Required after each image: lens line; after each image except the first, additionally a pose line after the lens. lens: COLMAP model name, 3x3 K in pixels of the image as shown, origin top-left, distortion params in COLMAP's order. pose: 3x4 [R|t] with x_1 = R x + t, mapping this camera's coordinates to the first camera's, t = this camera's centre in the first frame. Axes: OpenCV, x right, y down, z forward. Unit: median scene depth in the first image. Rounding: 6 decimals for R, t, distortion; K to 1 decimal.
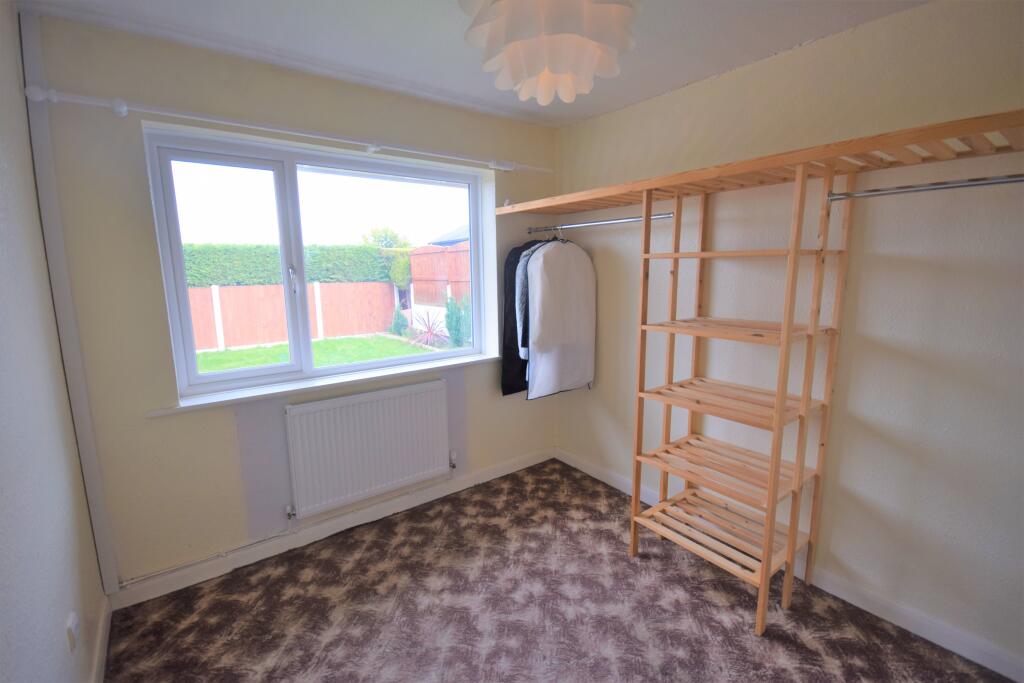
lens RADIAL K [[445.0, 0, 508.8], [0, 445.0, 342.0], [0, 0, 1]] dist [0.000305, -0.010654]
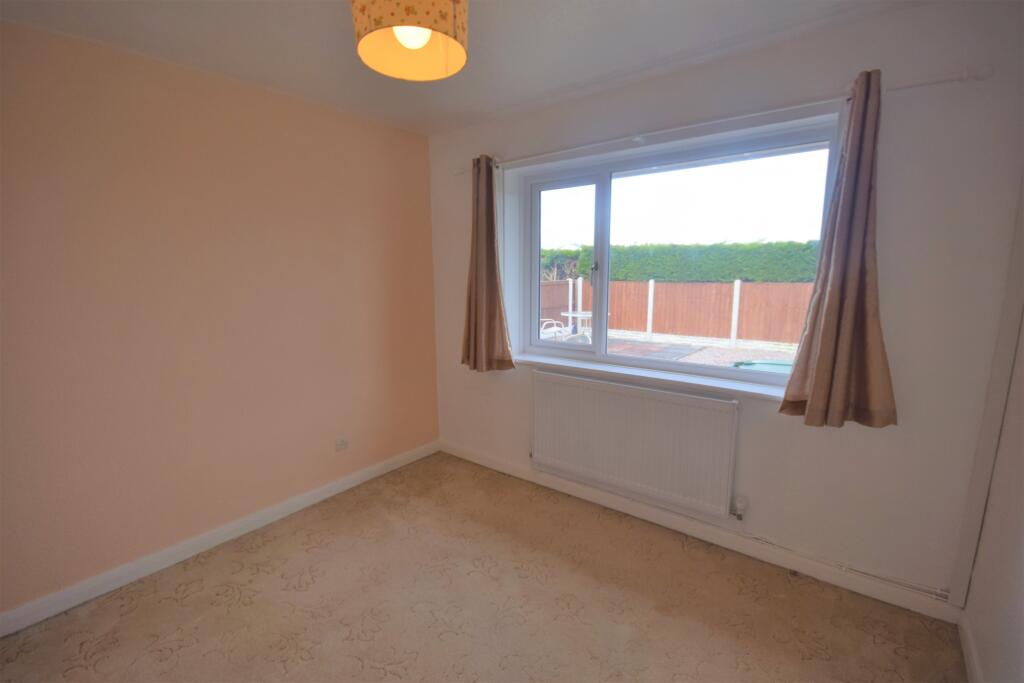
lens RADIAL K [[445.0, 0, 508.8], [0, 445.0, 342.0], [0, 0, 1]] dist [0.000305, -0.010654]
pose [[0.281225, 0.161490, -0.945956, 0.585809], [-0.153603, 0.980605, 0.121740, -0.073228], [0.947269, 0.111066, 0.300576, 0.442953]]
